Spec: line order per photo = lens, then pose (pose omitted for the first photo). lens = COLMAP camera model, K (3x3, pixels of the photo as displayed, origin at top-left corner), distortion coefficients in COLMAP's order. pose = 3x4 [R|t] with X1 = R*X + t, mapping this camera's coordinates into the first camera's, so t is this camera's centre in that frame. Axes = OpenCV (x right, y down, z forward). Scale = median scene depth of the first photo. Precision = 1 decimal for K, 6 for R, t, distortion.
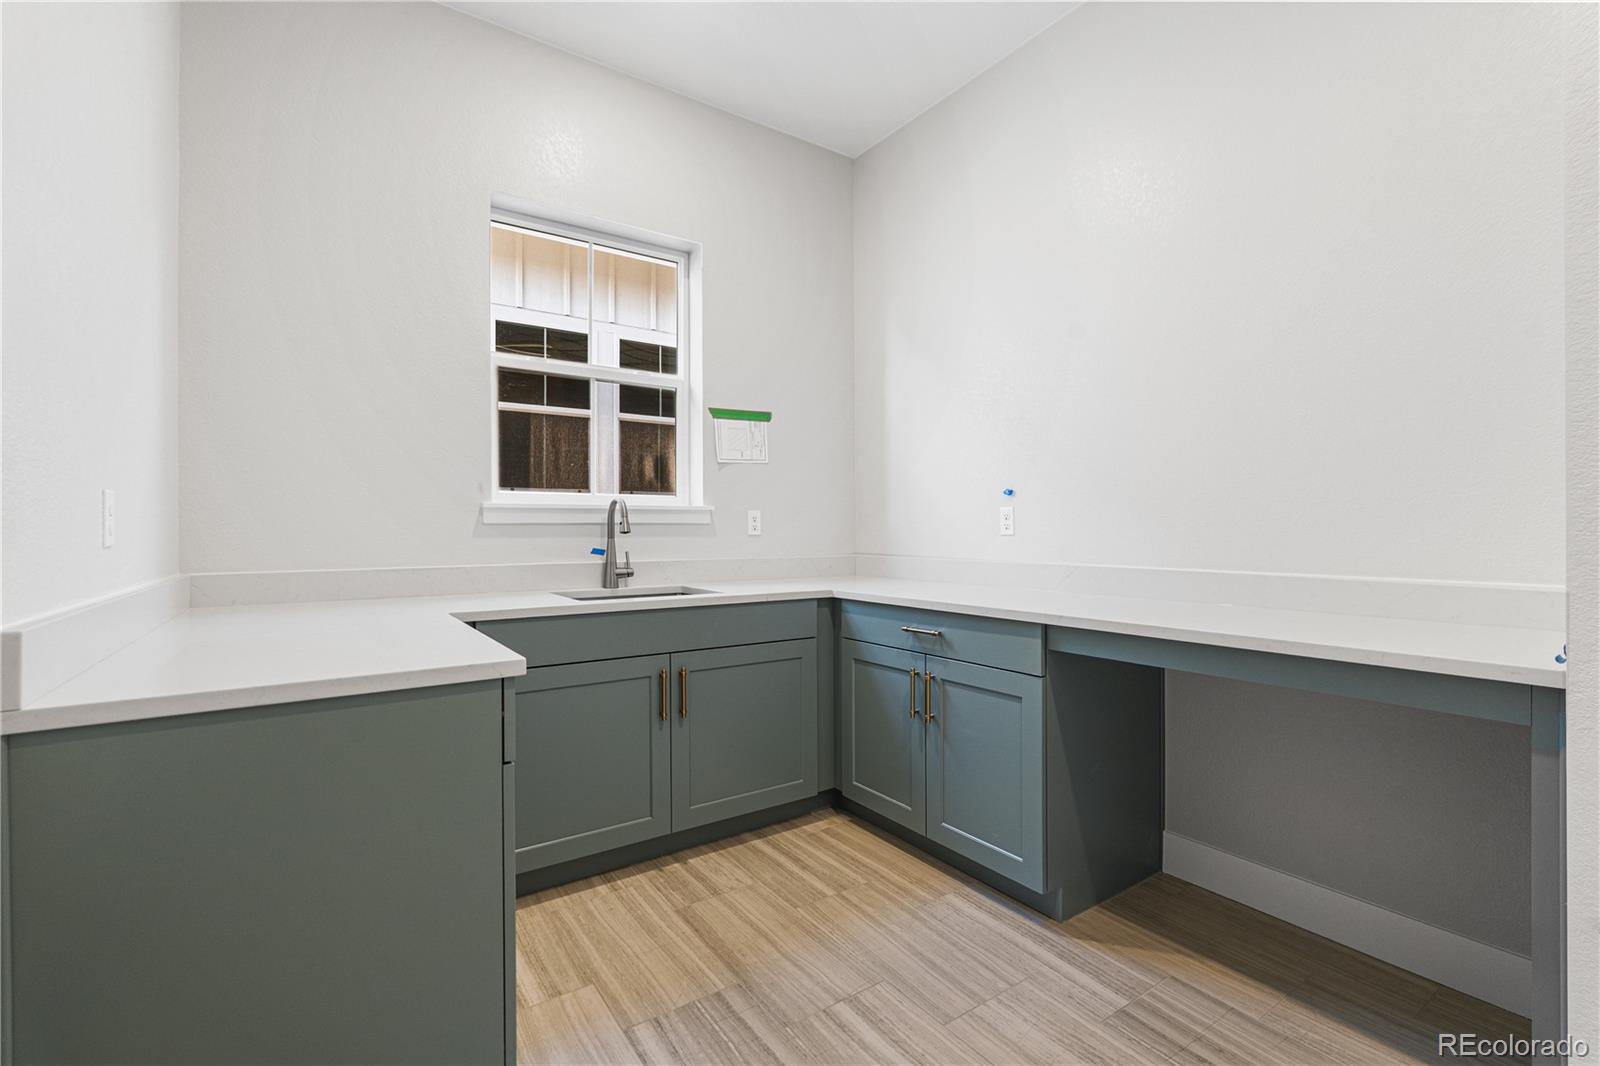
lens RADIAL K [[705.6, 0, 803.3], [0, 705.6, 527.9], [0, 0, 1]] dist [-0.001460, -0.000006]
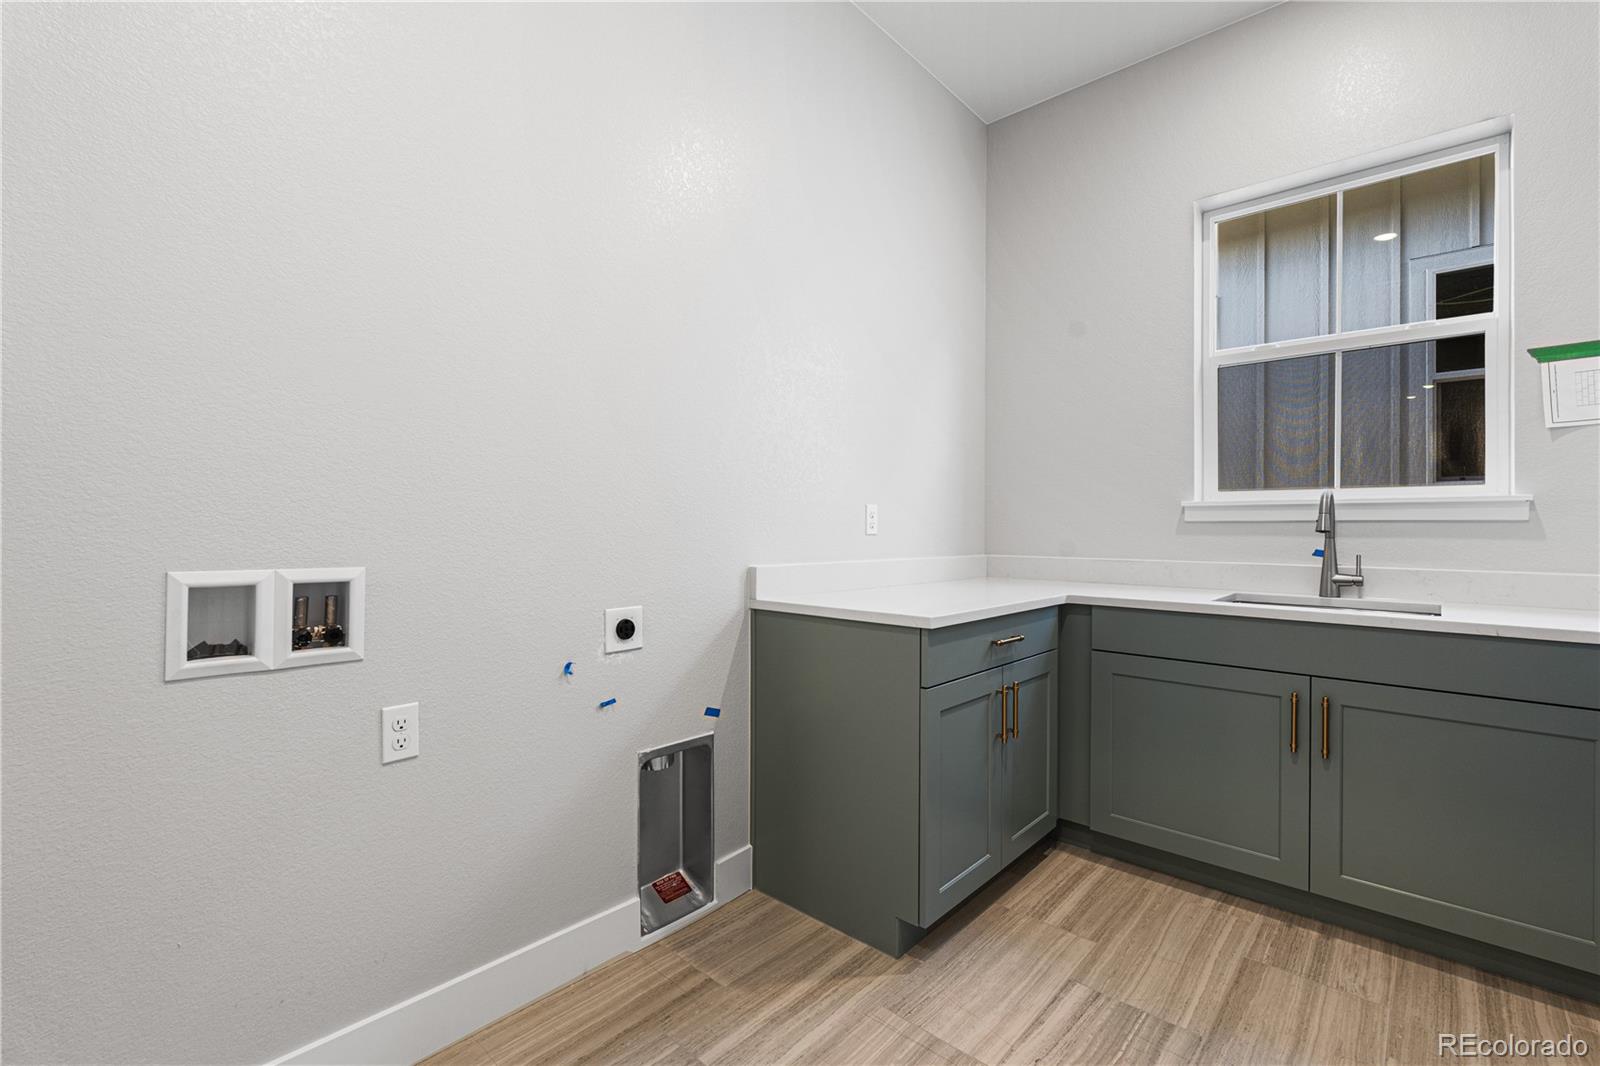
lens RADIAL K [[705.6, 0, 803.3], [0, 705.6, 527.9], [0, 0, 1]] dist [-0.001460, -0.000006]
pose [[0.233351, 0.005183, -0.972379, 0.484973], [-0.002764, 0.999985, 0.004667, -0.000125], [0.972389, 0.001599, 0.233362, 0.223875]]
